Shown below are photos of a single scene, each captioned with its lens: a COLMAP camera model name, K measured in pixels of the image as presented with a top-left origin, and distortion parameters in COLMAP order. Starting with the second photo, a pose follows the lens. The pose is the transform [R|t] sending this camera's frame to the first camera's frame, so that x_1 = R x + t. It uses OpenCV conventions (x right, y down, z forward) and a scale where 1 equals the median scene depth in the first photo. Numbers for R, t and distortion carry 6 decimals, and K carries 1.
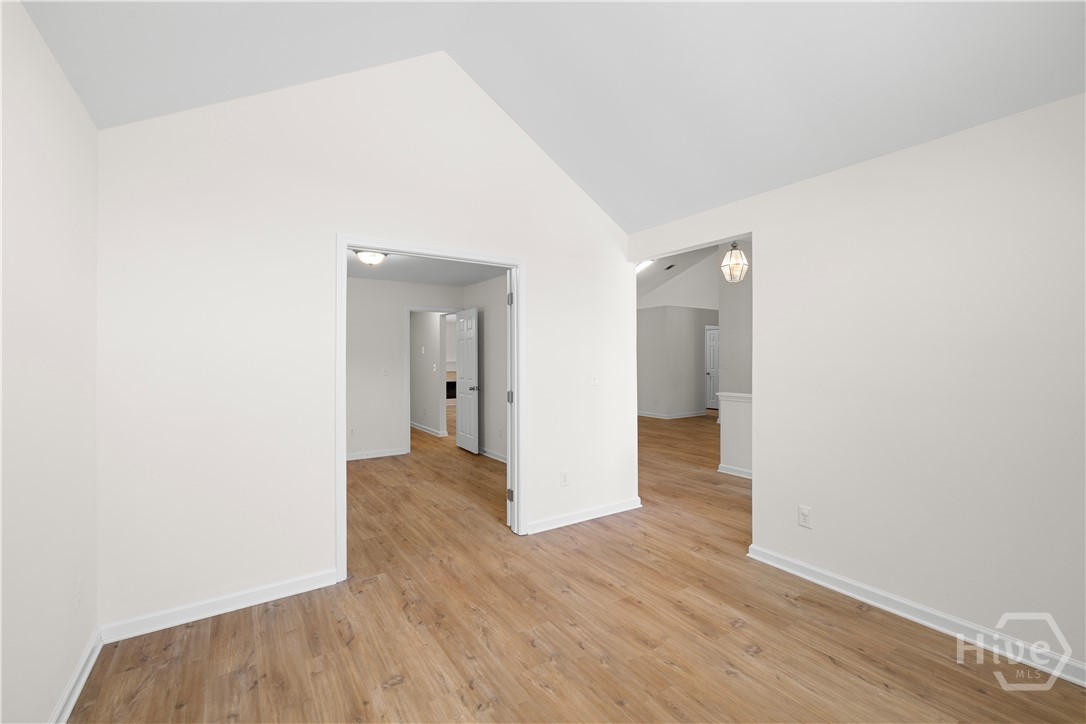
lens RADIAL K [[455.0, 0, 526.0], [0, 455.0, 358.7], [0, 0, 1]] dist [0.000784, -0.000158]
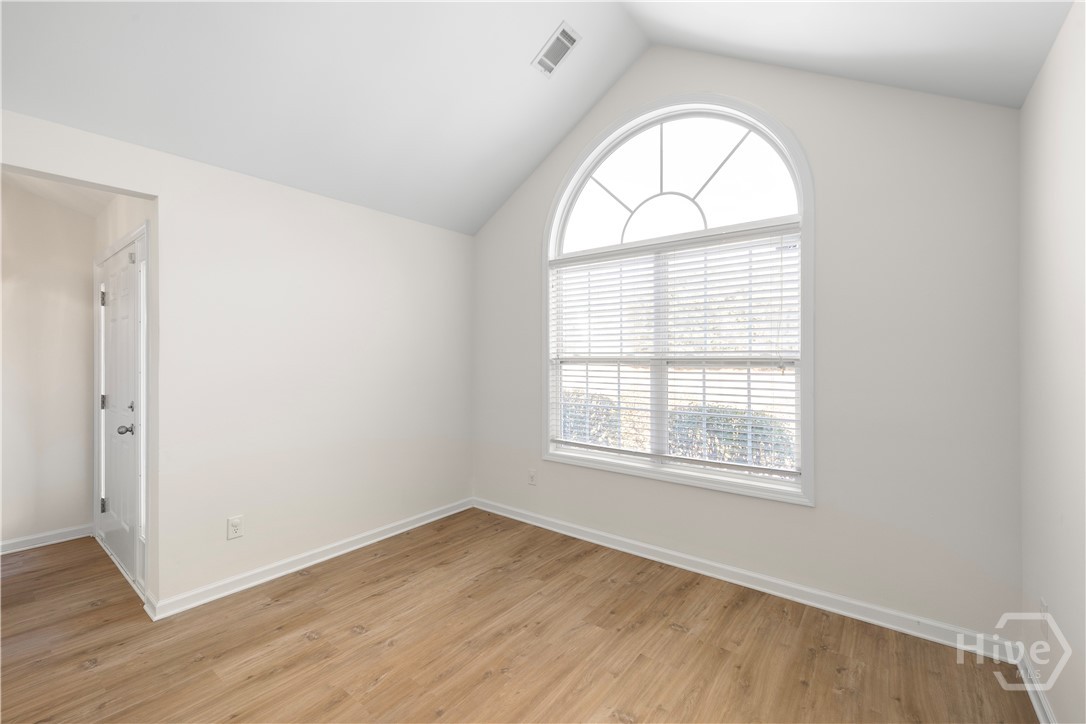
lens RADIAL K [[455.0, 0, 550.3], [0, 455.0, 358.3], [0, 0, 1]] dist [0.000784, -0.000158]
pose [[-0.351761, 0.002142, 0.936087, -0.597498], [0.005273, 0.999986, -0.000306, -0.001027], [-0.936075, 0.004829, -0.351768, 0.845772]]
